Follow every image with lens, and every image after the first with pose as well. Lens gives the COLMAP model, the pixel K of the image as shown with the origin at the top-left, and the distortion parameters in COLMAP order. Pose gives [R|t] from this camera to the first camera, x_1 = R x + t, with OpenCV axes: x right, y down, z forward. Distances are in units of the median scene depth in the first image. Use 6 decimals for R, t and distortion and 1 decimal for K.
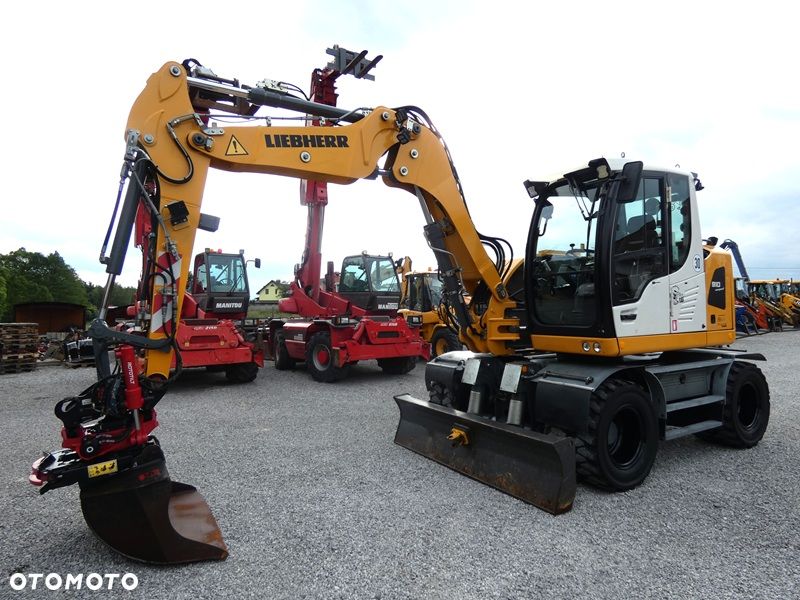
lens RADIAL K [[490.7, 0, 394.7], [0, 490.7, 304.1], [0, 0, 1]] dist [0.031595, -0.061473]
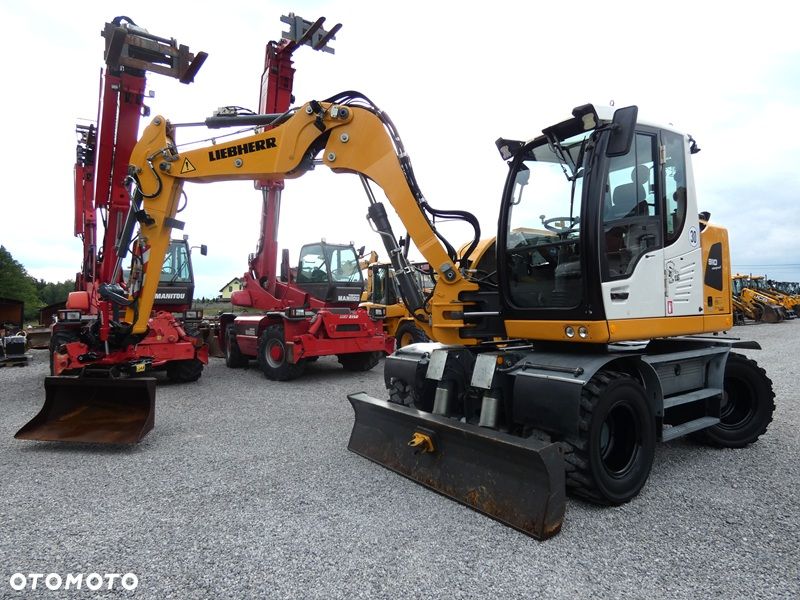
lens RADIAL K [[472.9, 0, 400.0], [0, 472.9, 300.0], [0, 0, 1]] dist [-0.007517, -0.001551]
pose [[0.997438, -0.000151, 0.071532, 0.033467], [0.001076, 0.999916, -0.012893, 0.036205], [-0.071524, 0.012937, 0.997355, 0.188490]]
